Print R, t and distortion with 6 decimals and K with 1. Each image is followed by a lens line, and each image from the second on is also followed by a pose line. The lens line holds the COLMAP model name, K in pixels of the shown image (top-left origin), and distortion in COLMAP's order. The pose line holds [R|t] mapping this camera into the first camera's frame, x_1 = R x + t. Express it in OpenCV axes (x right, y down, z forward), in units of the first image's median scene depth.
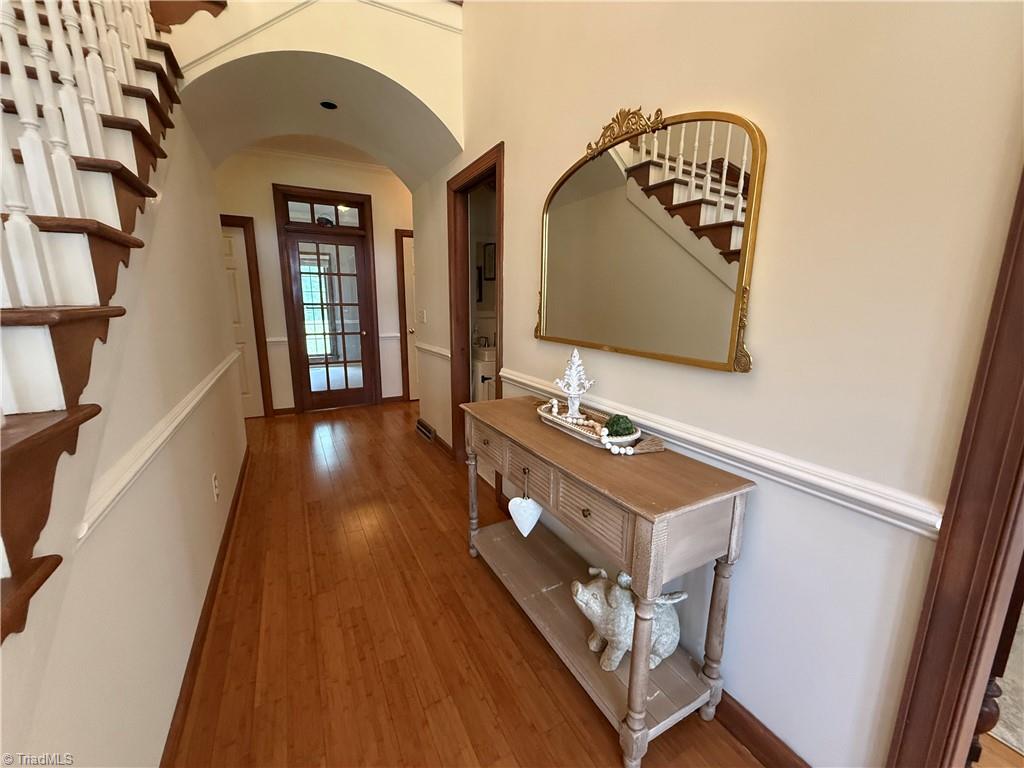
lens RADIAL K [[407.1, 0, 512.6], [0, 407.1, 382.6], [0, 0, 1]] dist [-0.000921, -0.000078]
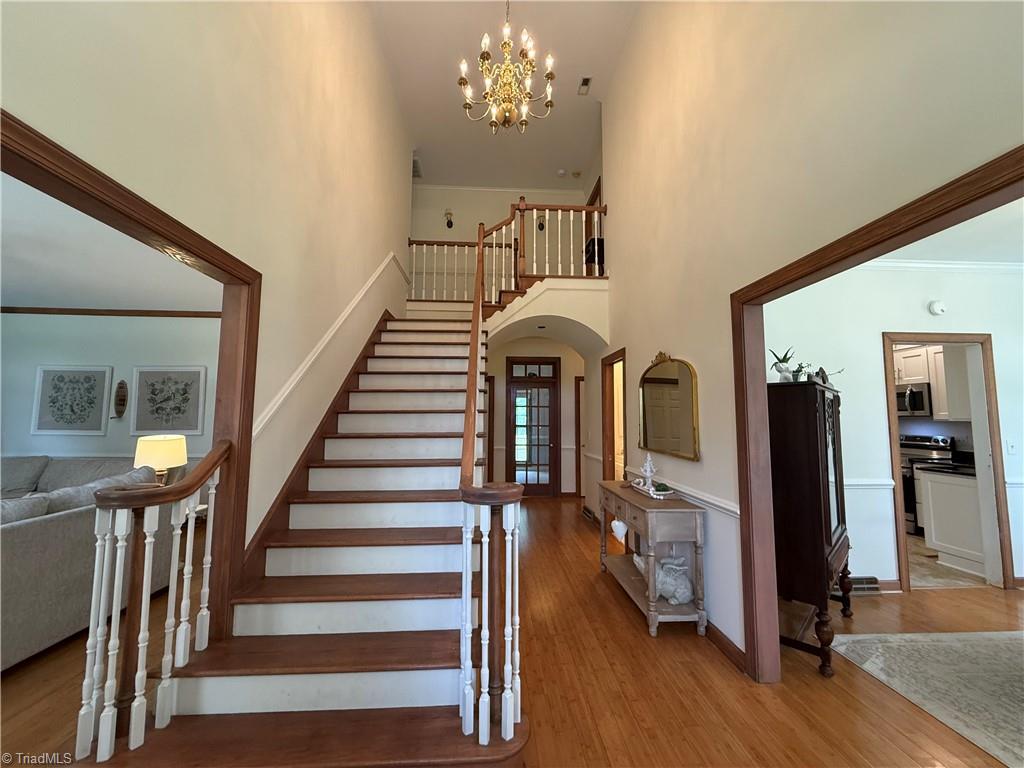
lens RADIAL K [[407.1, 0, 512.6], [0, 407.1, 382.6], [0, 0, 1]] dist [-0.000921, -0.000078]
pose [[0.904089, -0.040049, -0.425463, 0.152655], [-0.080959, 0.961519, -0.262541, 0.062121], [0.419605, 0.271805, 0.866056, -0.424620]]
